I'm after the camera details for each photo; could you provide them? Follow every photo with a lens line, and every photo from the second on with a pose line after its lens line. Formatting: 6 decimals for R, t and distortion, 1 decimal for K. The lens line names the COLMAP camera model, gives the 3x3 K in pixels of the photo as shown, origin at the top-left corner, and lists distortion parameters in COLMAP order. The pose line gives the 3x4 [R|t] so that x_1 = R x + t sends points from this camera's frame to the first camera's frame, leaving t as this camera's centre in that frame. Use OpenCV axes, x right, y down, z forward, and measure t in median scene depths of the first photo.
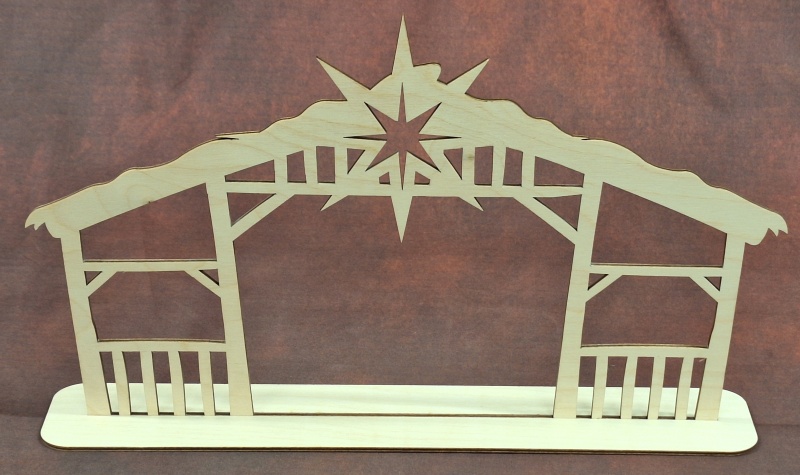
lens RADIAL K [[552.9, 0, 399.6], [0, 552.9, 232.1], [0, 0, 1]] dist [0.017196, -0.001507]
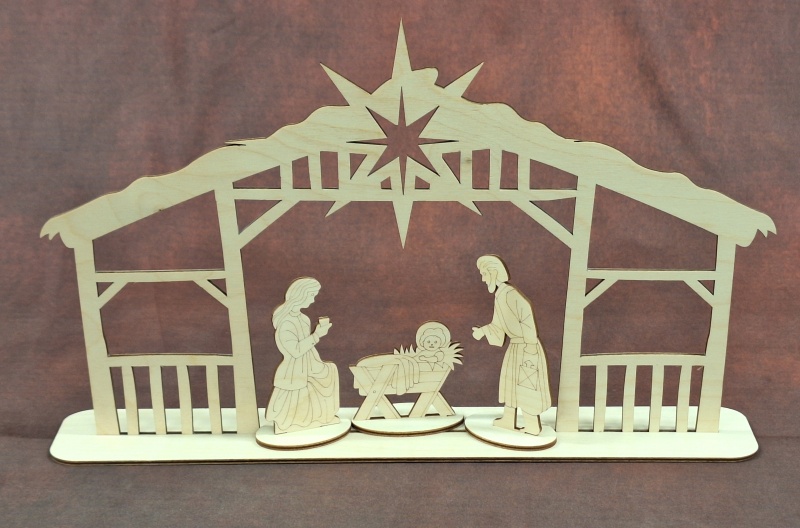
lens RADIAL K [[538.2, 0, 403.5], [0, 538.2, 269.8], [0, 0, 1]] dist [0.013252, 0.005634]
pose [[0.999926, -0.012026, -0.001850, 0.004599], [0.011899, 0.998250, -0.057922, 0.103032], [0.002543, 0.057896, 0.998319, -0.001871]]
